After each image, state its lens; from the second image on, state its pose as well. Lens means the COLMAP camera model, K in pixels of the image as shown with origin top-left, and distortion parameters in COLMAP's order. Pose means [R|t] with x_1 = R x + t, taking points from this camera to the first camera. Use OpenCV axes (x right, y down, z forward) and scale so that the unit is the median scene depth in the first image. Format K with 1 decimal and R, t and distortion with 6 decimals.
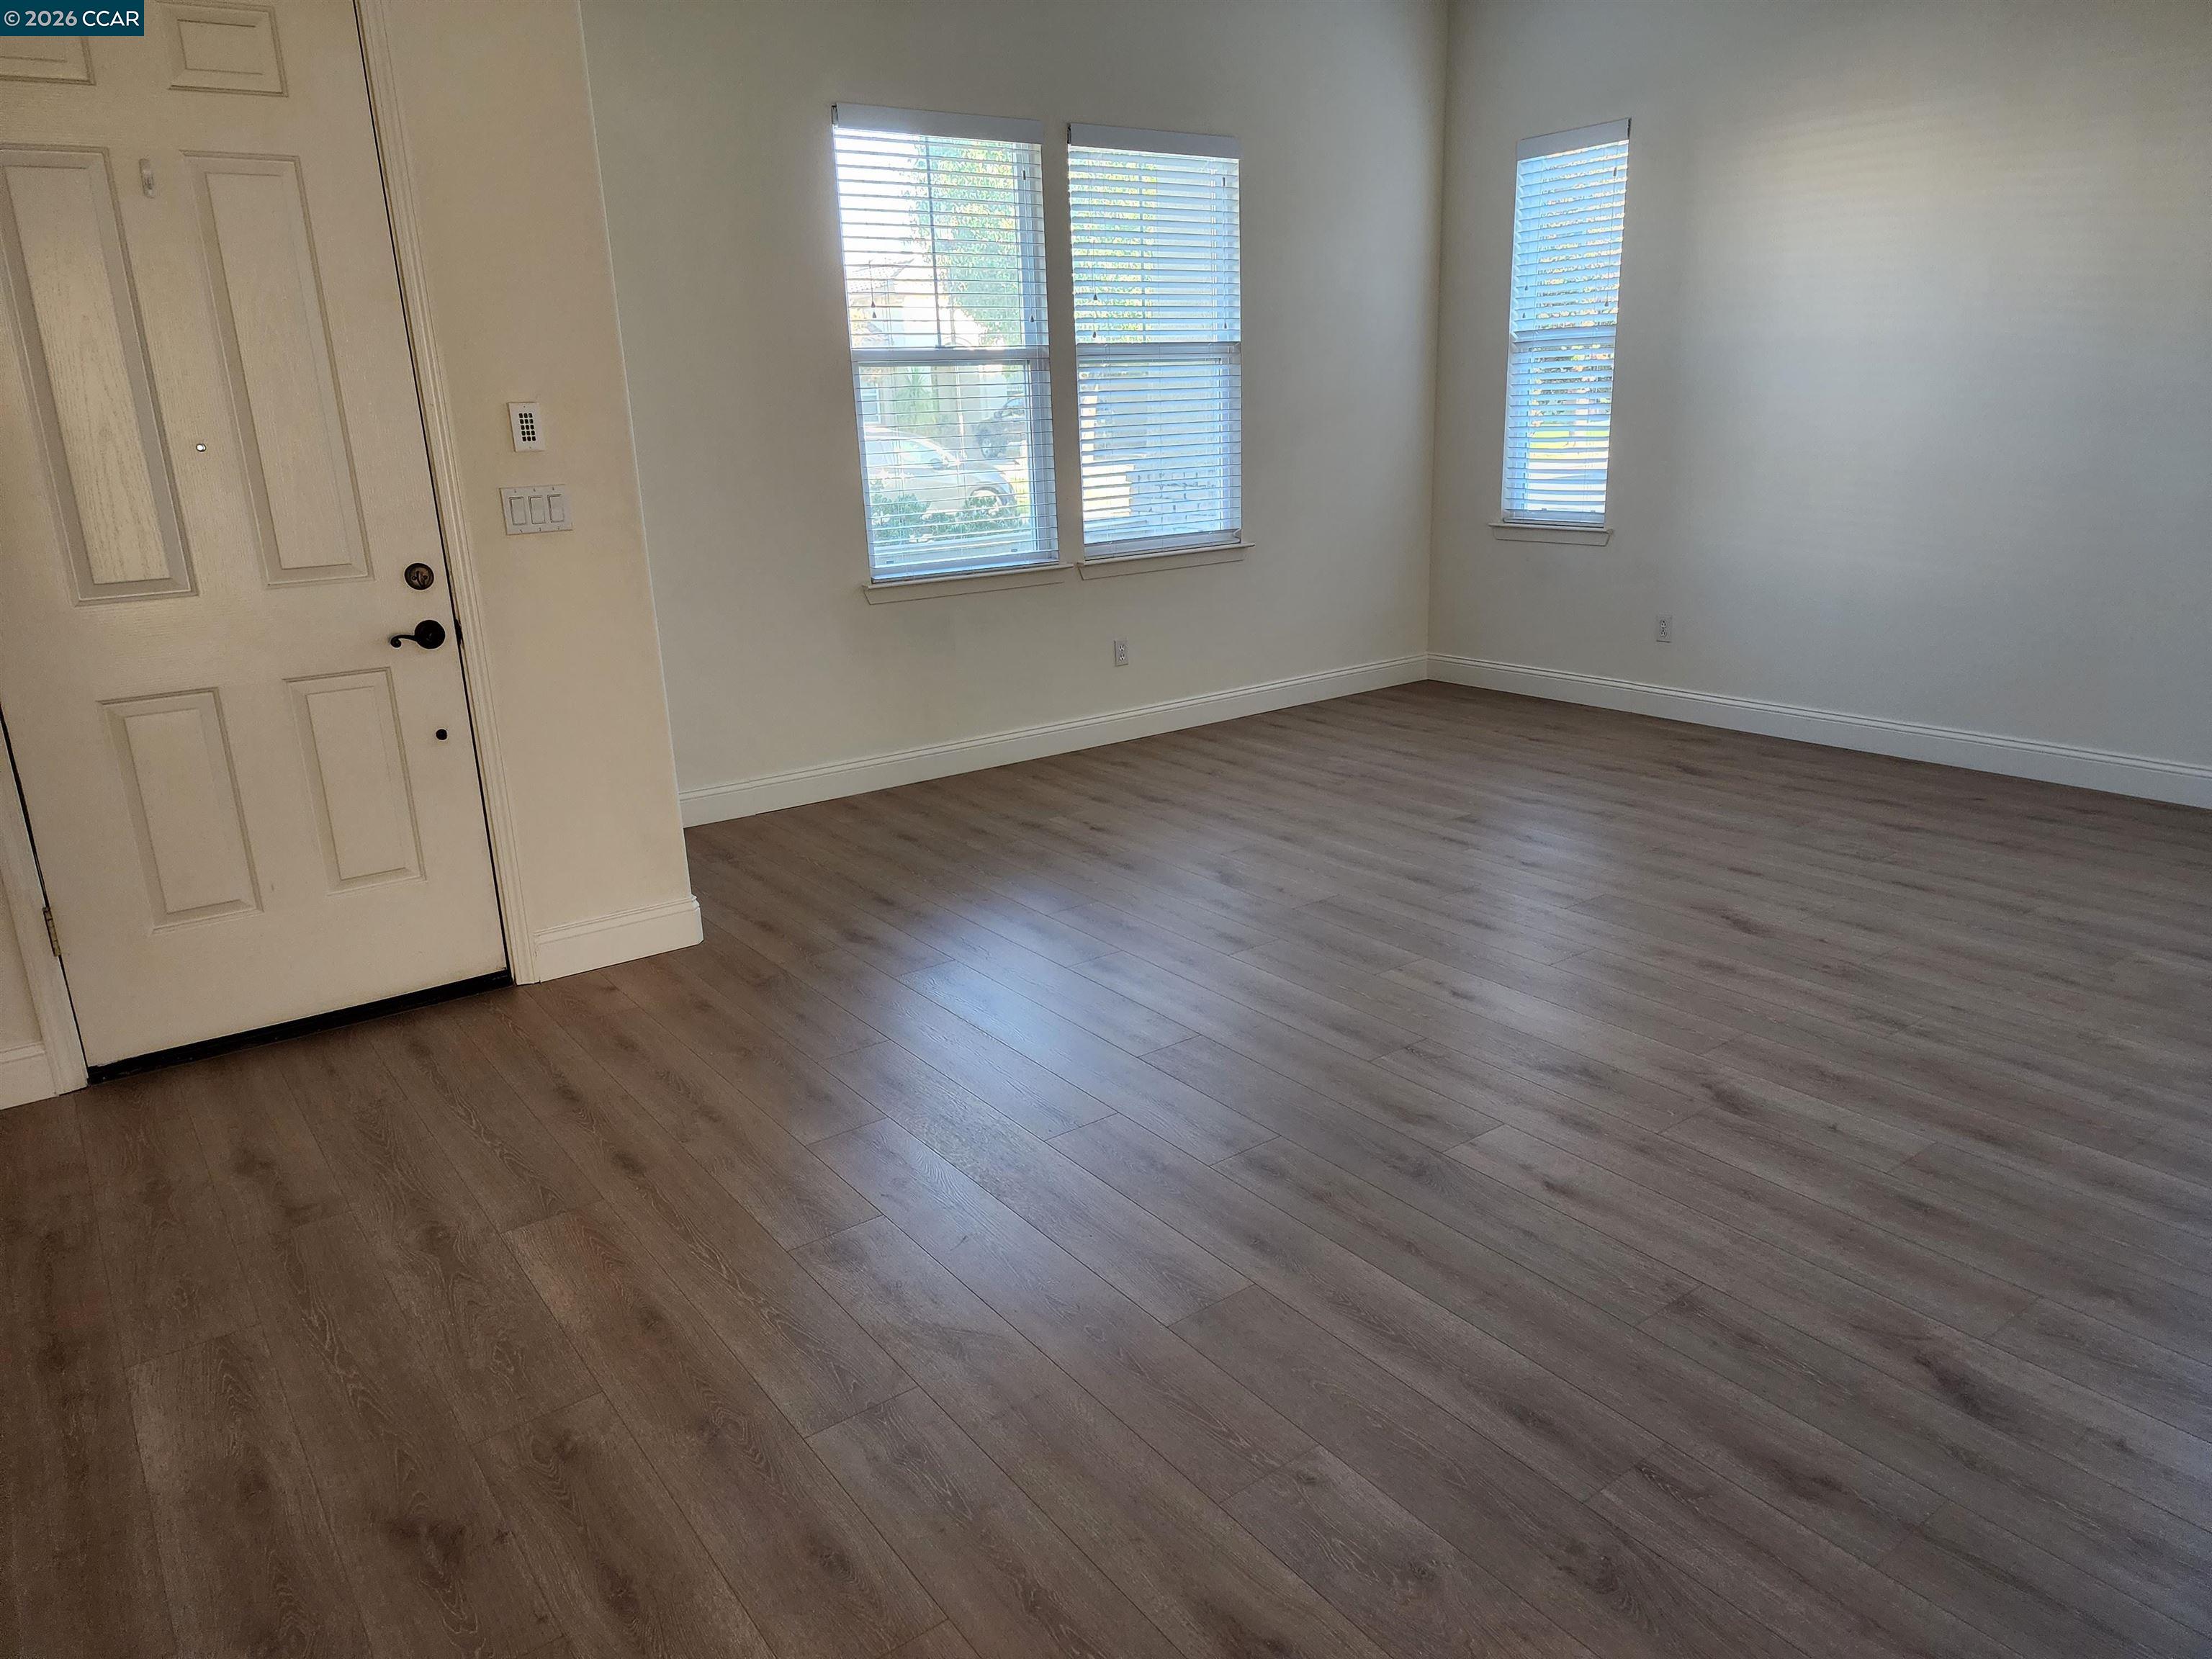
lens RADIAL K [[1509.6, 0, 1112.5], [0, 1509.6, 820.4], [0, 0, 1]] dist [0.127253, -0.145315]
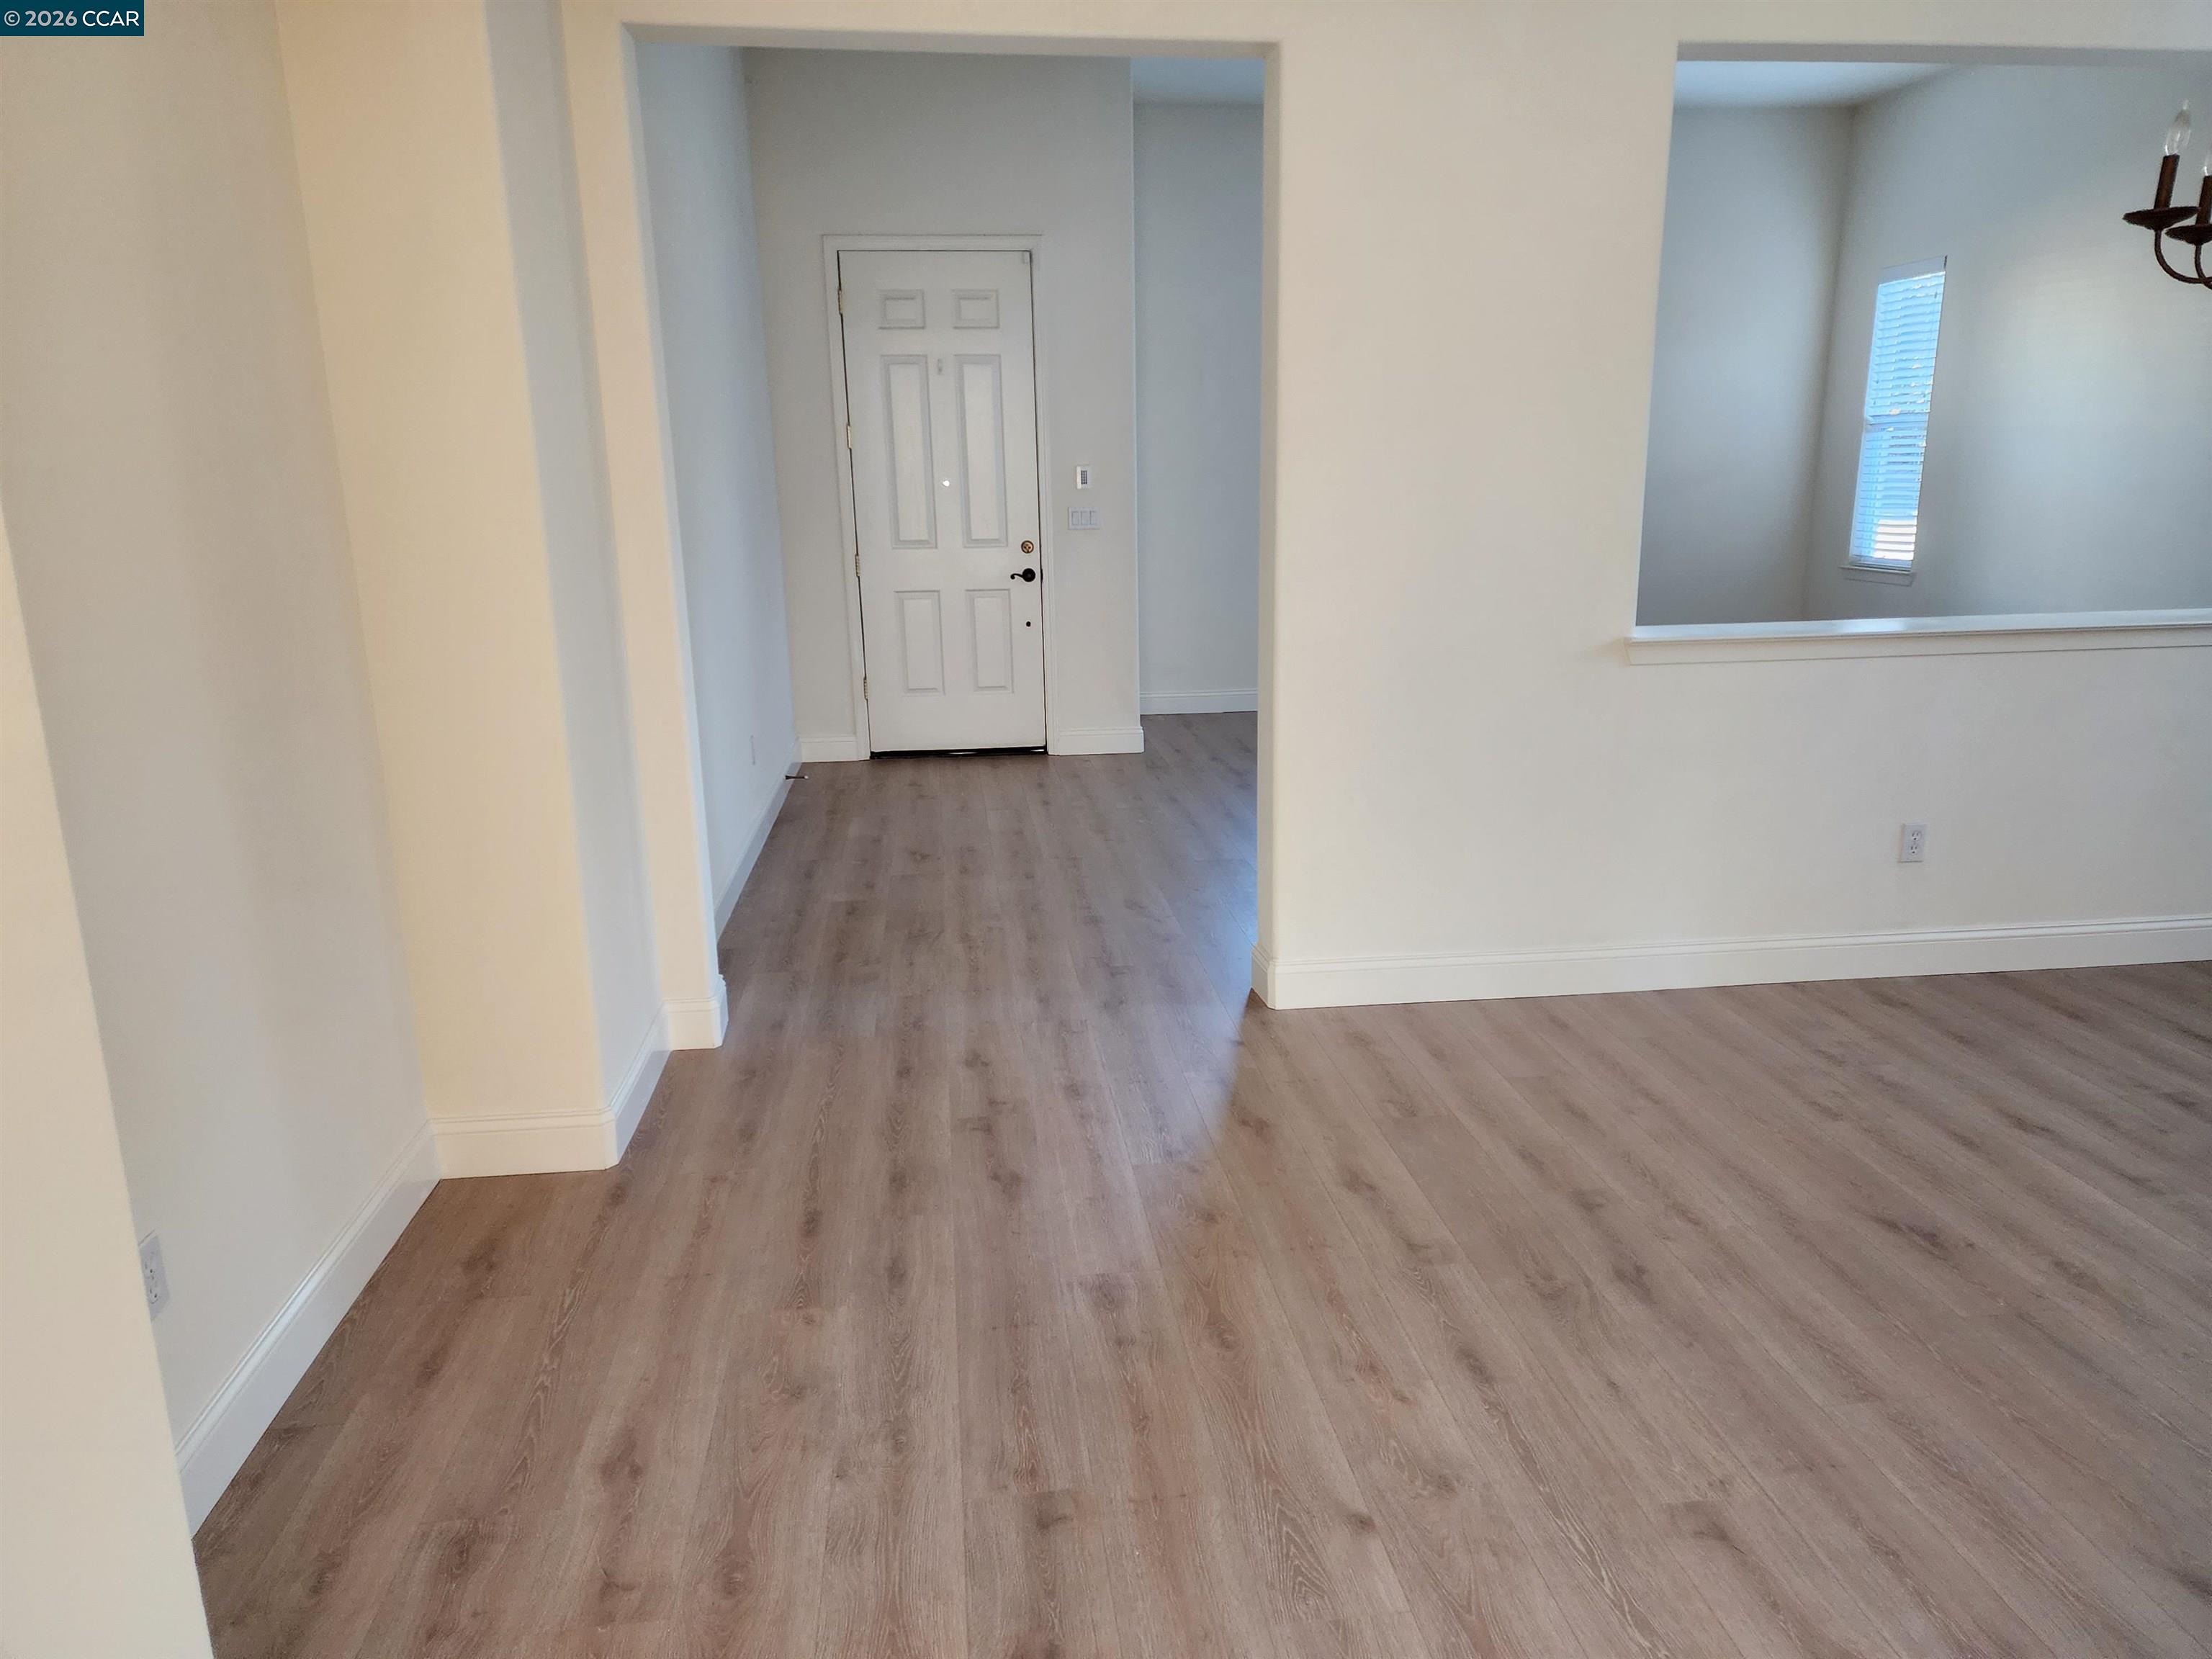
lens RADIAL K [[1551.1, 0, 1114.8], [0, 1551.1, 872.5], [0, 0, 1]] dist [0.053239, 0.000898]
pose [[0.869929, 0.145130, -0.471339, 0.545098], [-0.146032, 0.988664, 0.034896, 0.144043], [0.471060, 0.038474, 0.881262, -0.607665]]
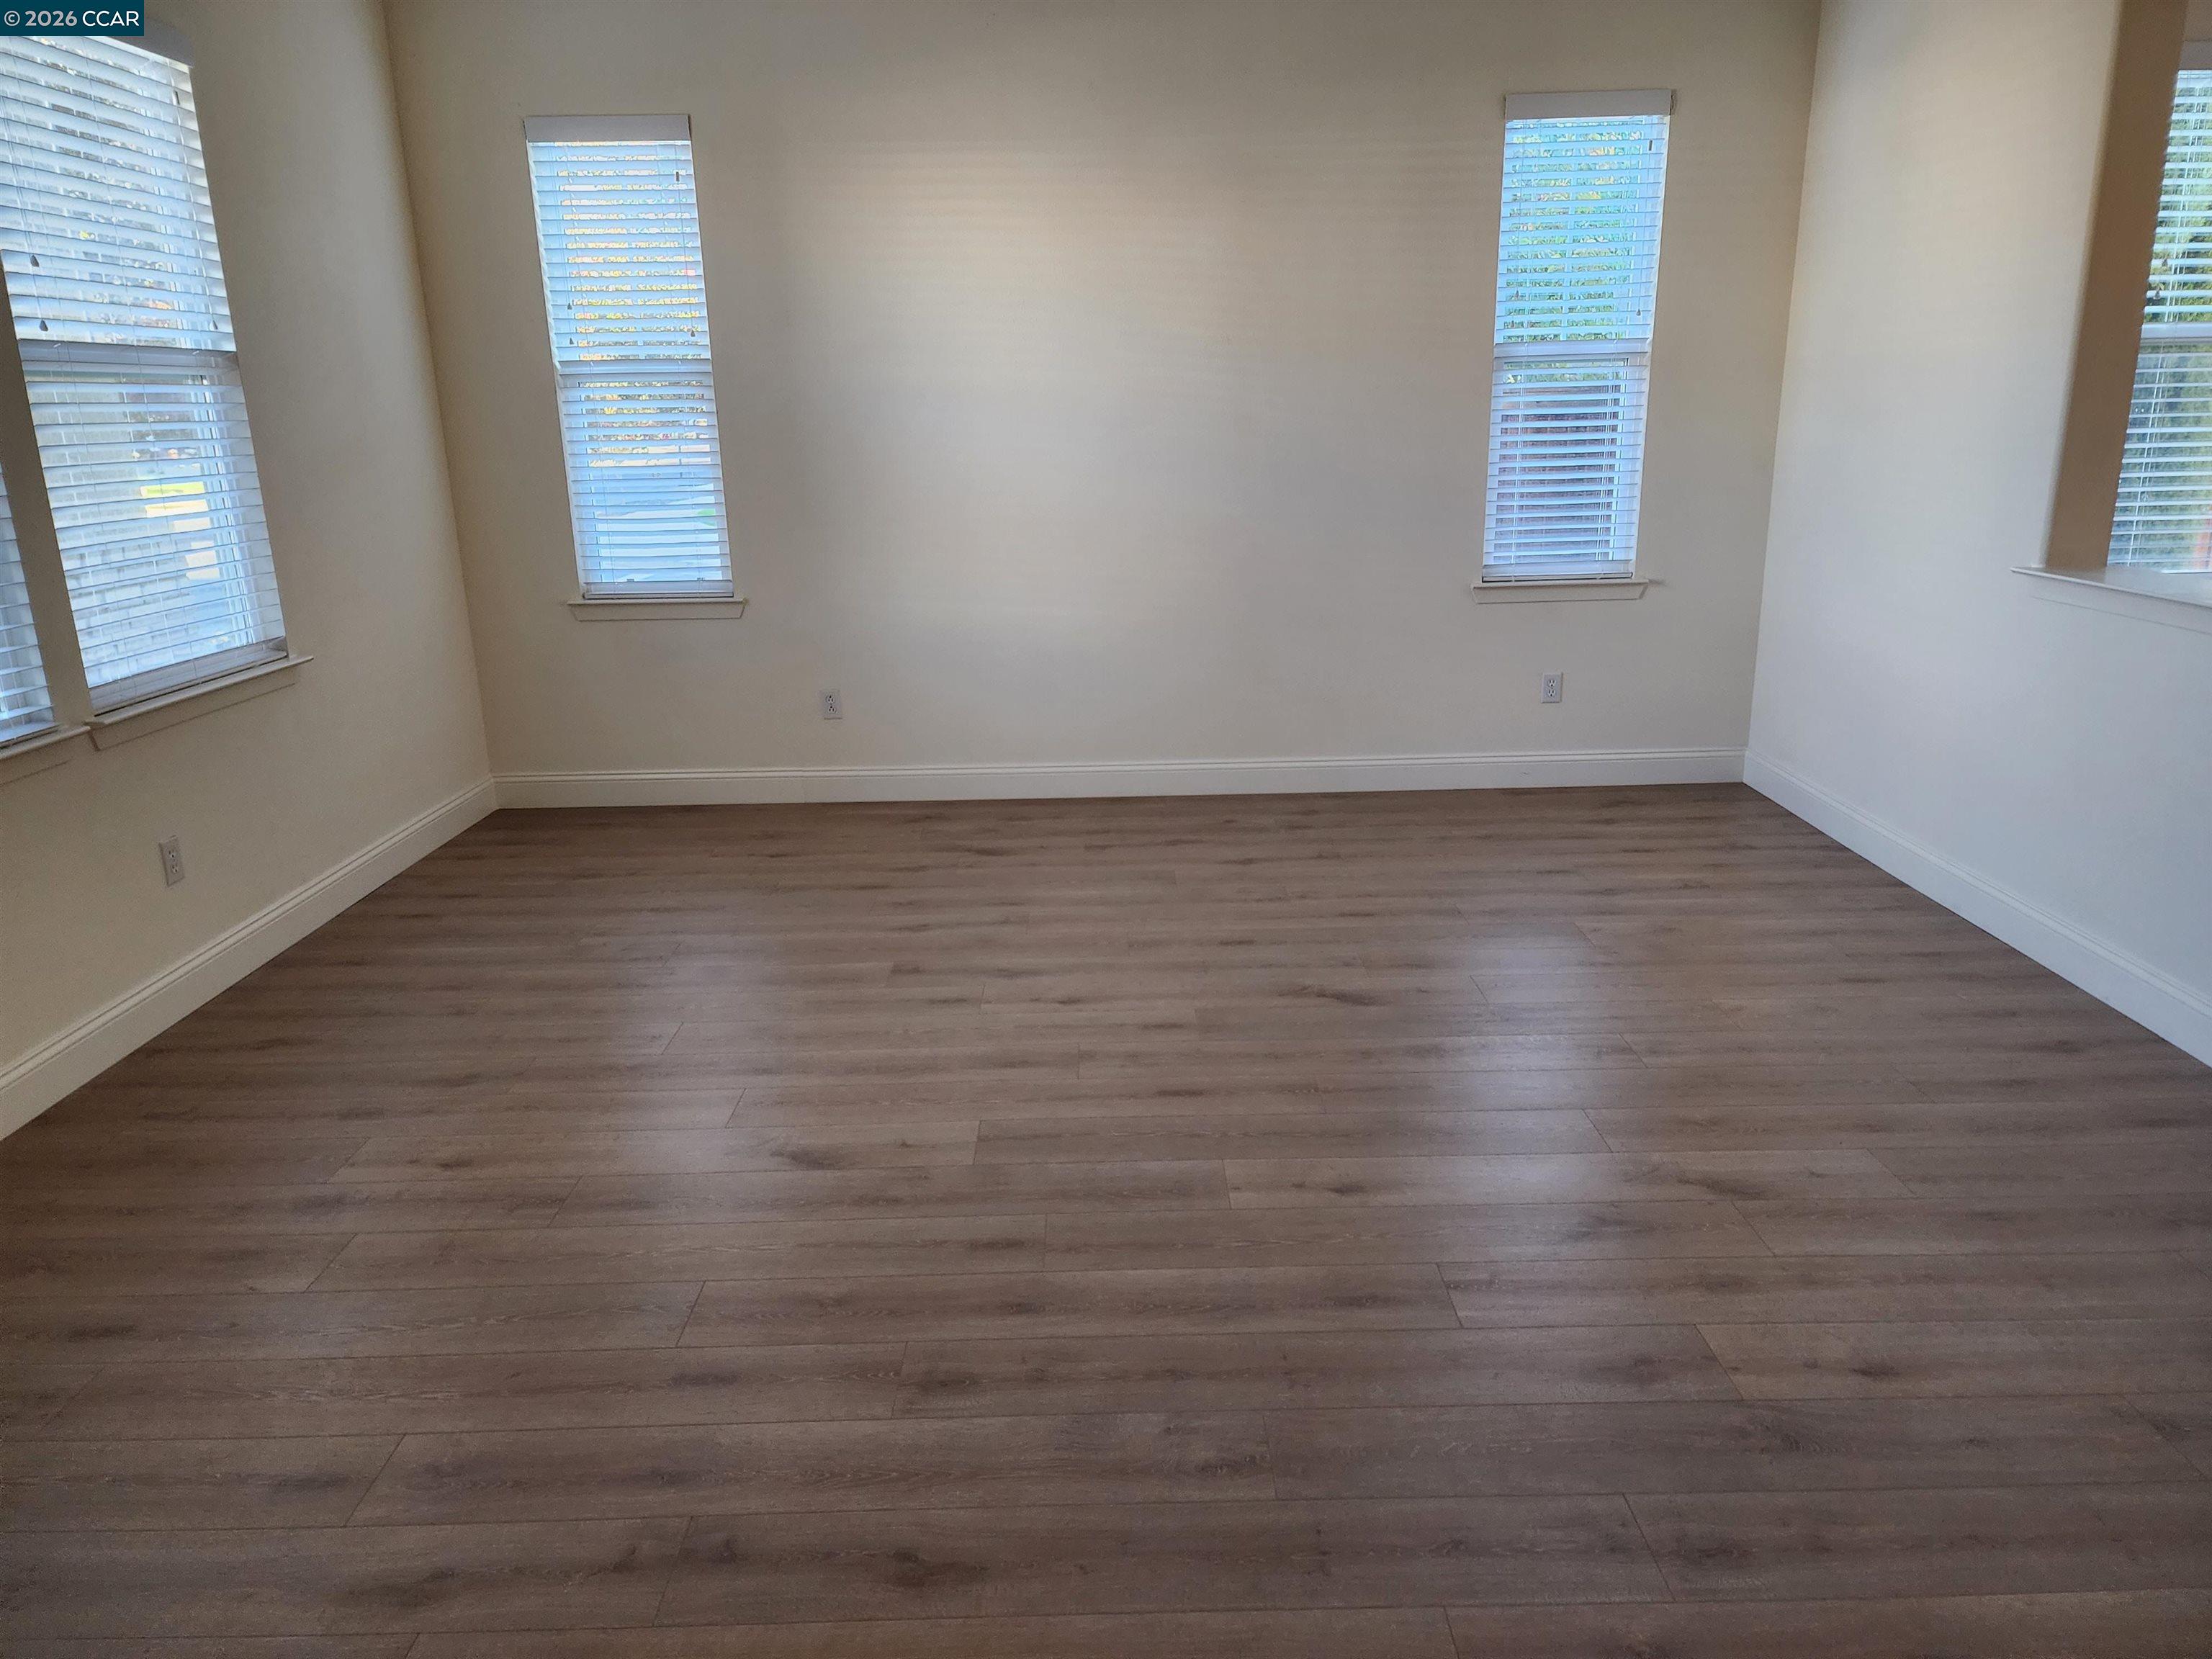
lens RADIAL K [[1484.4, 0, 1106.0], [0, 1484.4, 829.5], [0, 0, 1]] dist [0.071033, -0.061640]
pose [[0.585504, -0.203622, 0.784680, -0.319538], [0.222478, 0.971137, 0.086001, -0.124160], [-0.779544, 0.124221, 0.613906, 0.471834]]
